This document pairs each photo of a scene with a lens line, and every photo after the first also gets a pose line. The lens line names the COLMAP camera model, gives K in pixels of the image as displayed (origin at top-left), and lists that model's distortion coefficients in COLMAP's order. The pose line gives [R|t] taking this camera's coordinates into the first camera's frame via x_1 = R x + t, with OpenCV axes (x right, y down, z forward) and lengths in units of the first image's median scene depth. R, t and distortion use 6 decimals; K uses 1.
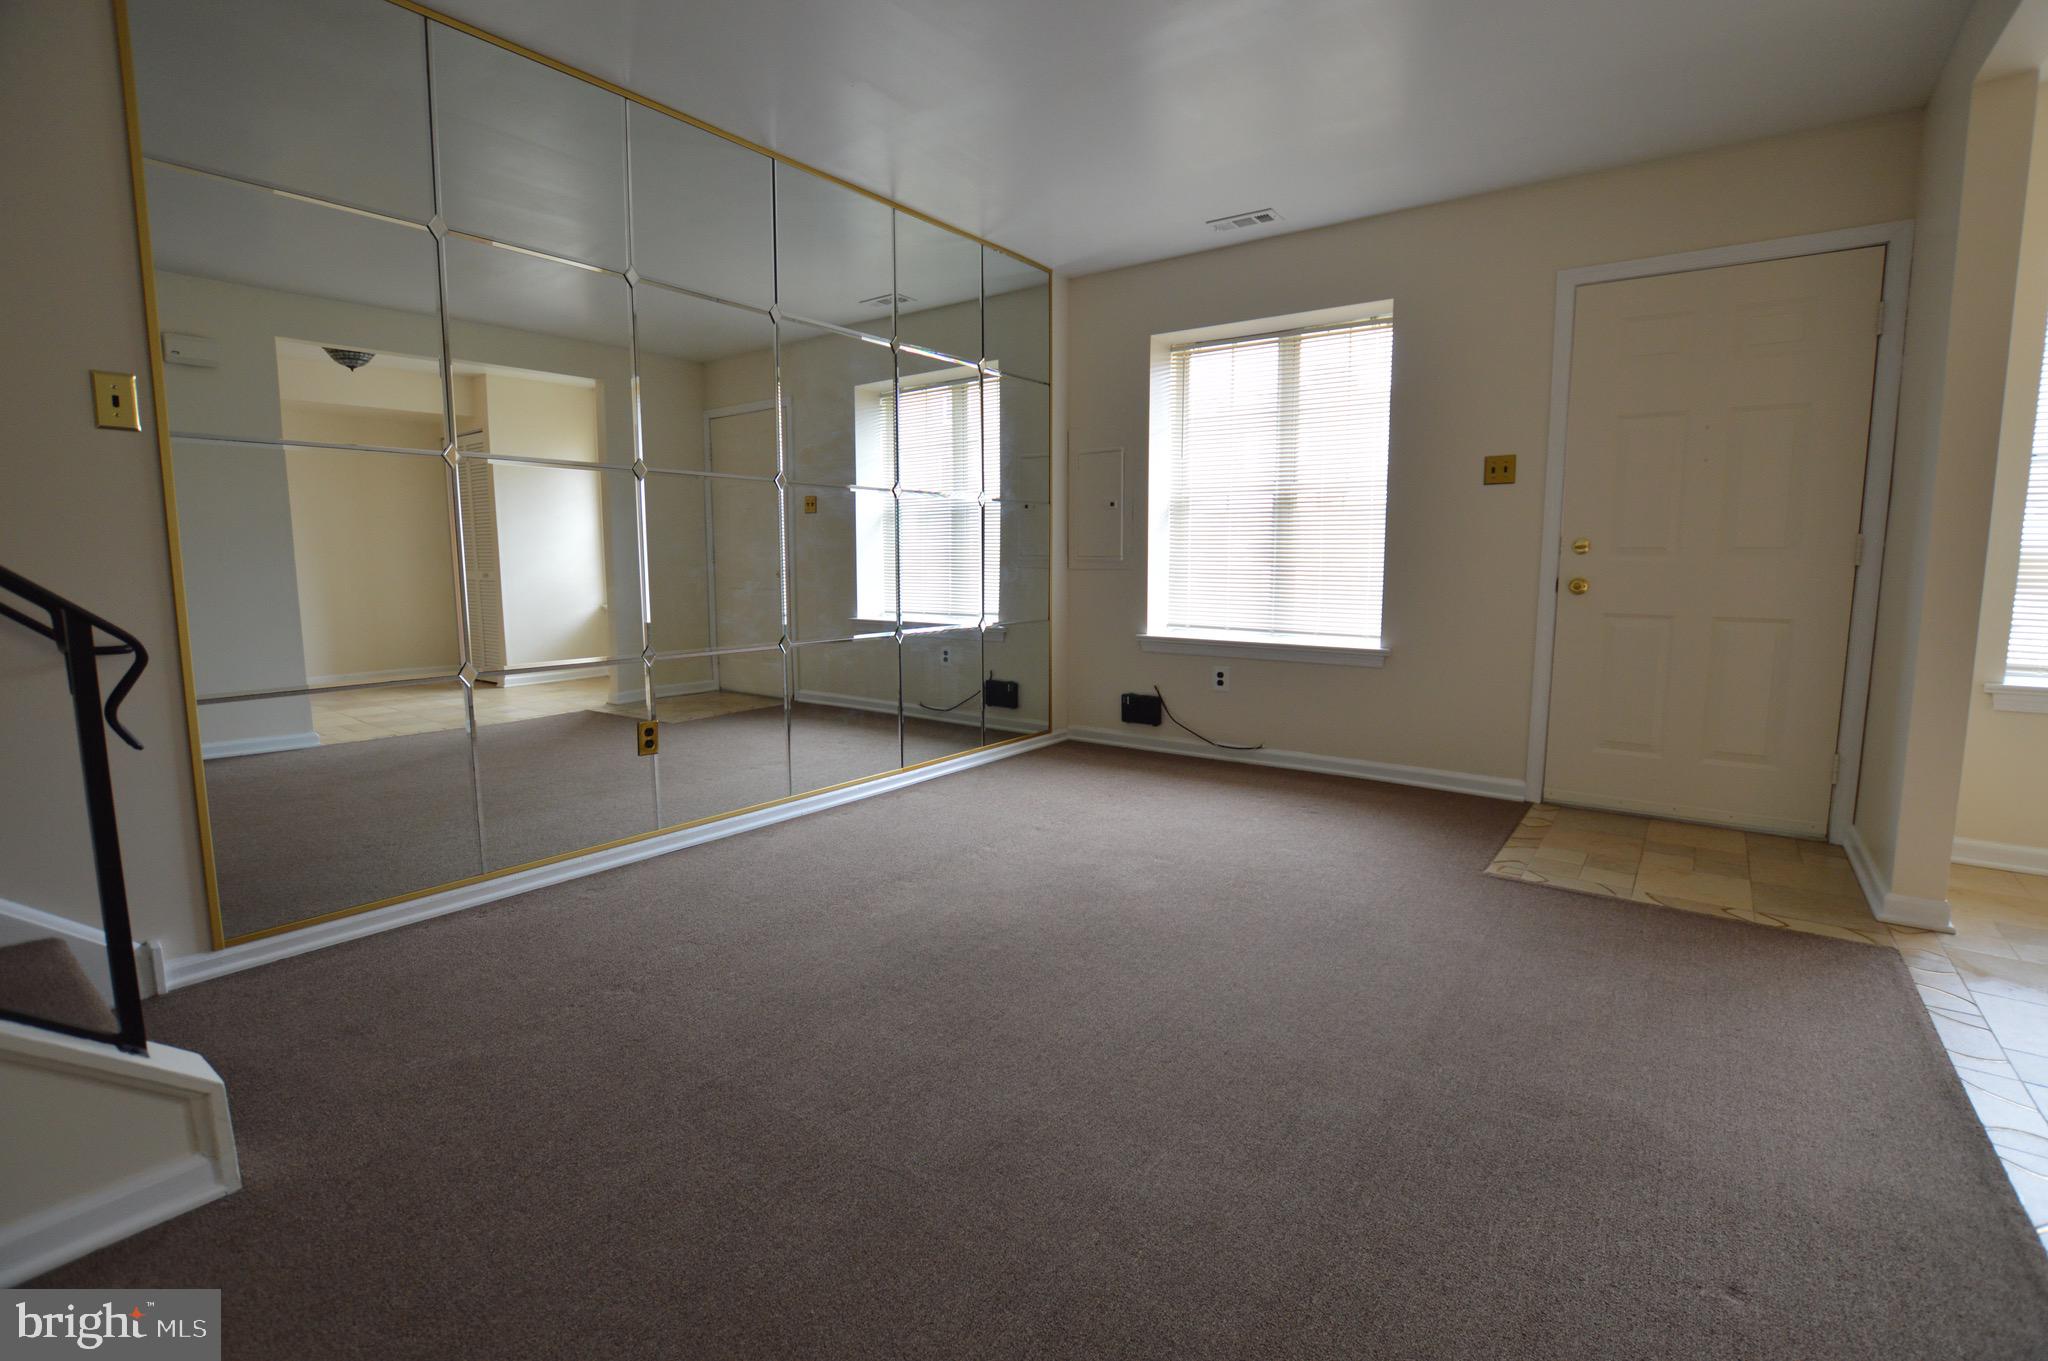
lens RADIAL K [[914.1, 0, 1027.9], [0, 914.1, 667.5], [0, 0, 1]] dist [-0.027849, 0.003066]
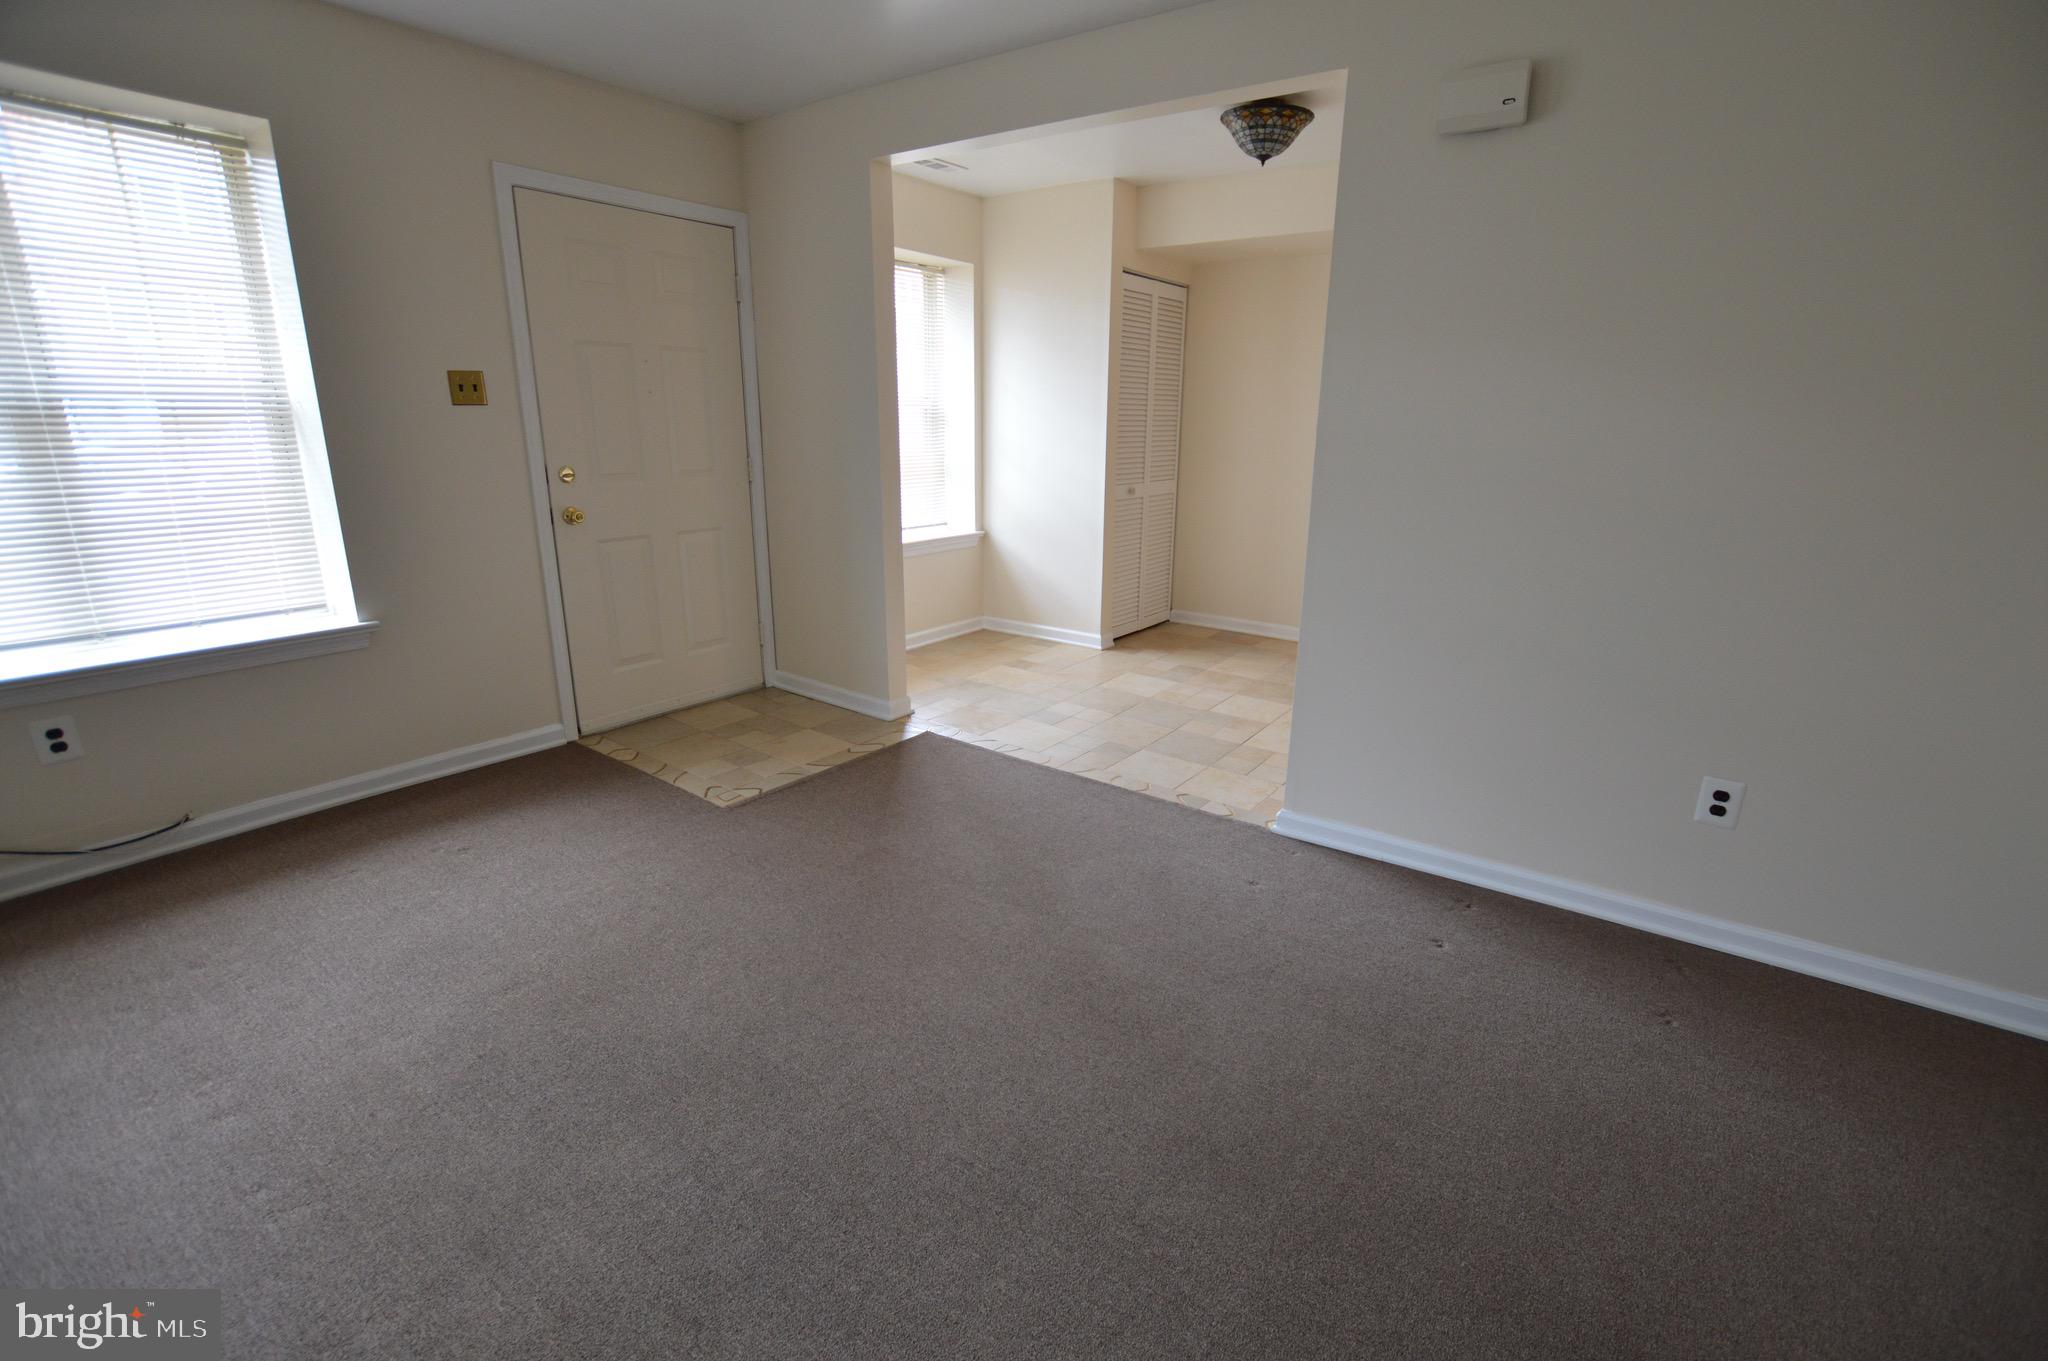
lens RADIAL K [[914.1, 0, 1065.9], [0, 914.1, 665.1], [0, 0, 1]] dist [-0.027849, 0.003066]
pose [[-0.016102, -0.263880, 0.964421, -0.415638], [0.106235, 0.958635, 0.264070, -0.146754], [-0.994211, 0.106707, 0.012597, 0.508580]]
